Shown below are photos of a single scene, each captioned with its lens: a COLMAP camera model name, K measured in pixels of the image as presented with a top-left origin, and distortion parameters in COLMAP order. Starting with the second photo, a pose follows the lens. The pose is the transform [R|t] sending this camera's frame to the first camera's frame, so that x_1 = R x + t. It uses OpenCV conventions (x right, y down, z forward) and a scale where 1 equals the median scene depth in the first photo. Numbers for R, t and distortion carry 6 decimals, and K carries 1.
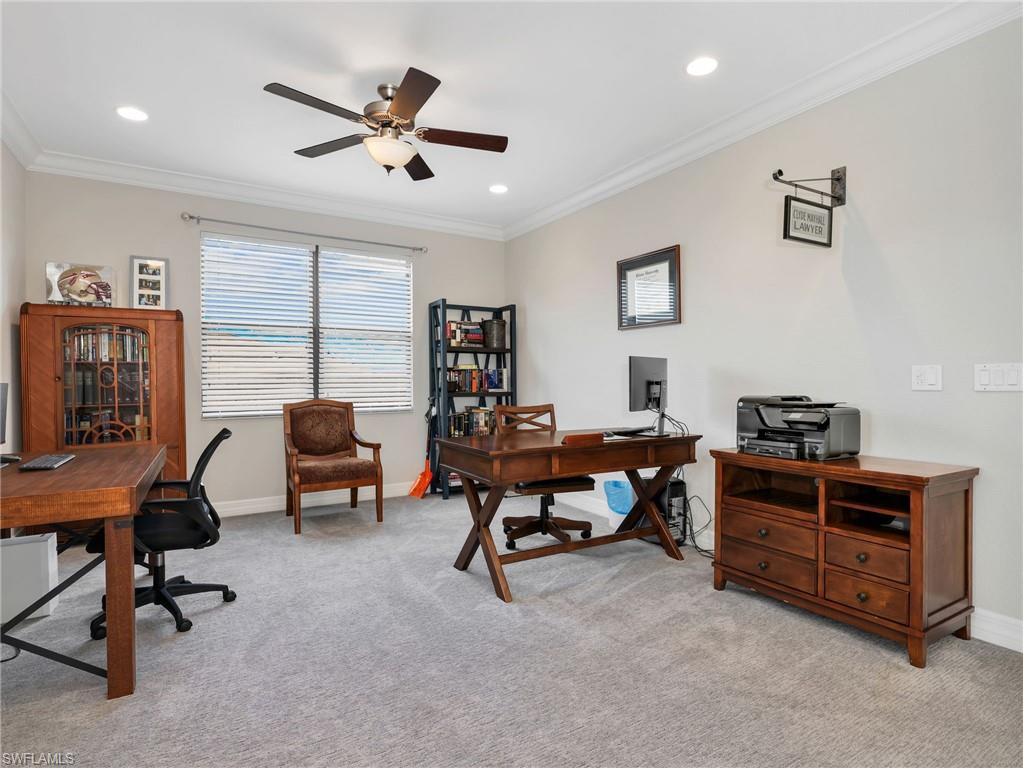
lens RADIAL K [[536.9, 0, 512.3], [0, 536.9, 383.4], [0, 0, 1]] dist [-0.006815, 0.002837]
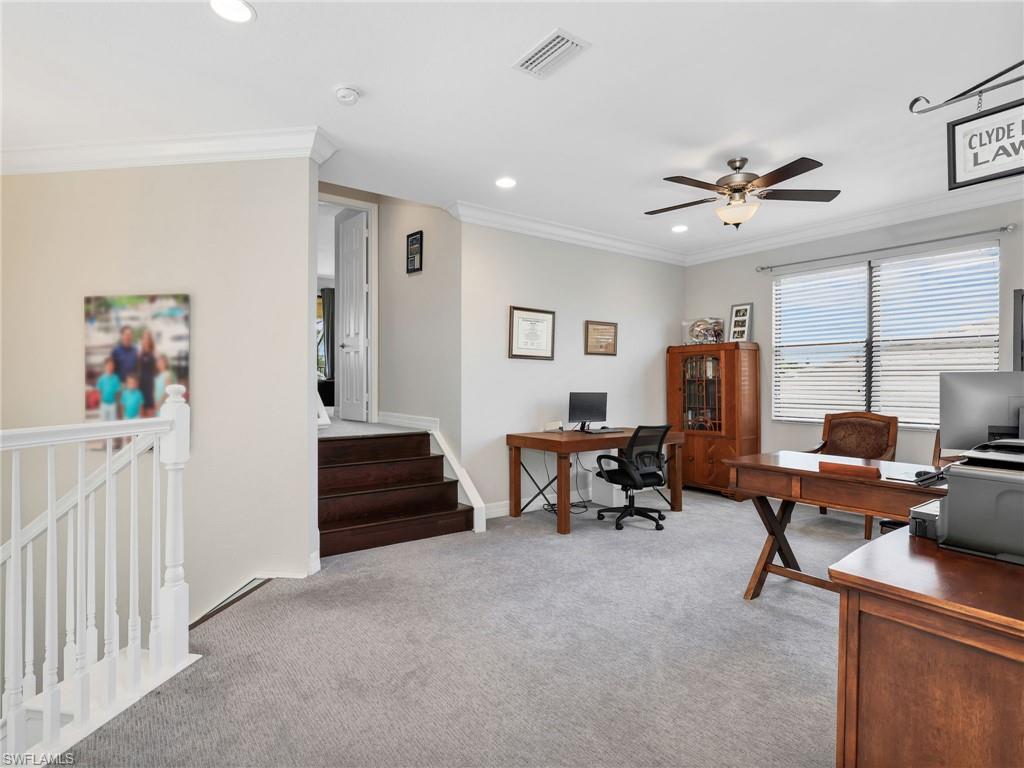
lens RADIAL K [[537.5, 0, 511.3], [0, 537.5, 384.0], [0, 0, 1]] dist [-0.006815, 0.002837]
pose [[0.088468, 0.005968, -0.996061, 0.689414], [-0.010836, 0.999929, 0.005028, -0.024391], [0.996020, 0.010348, 0.088527, 0.270218]]
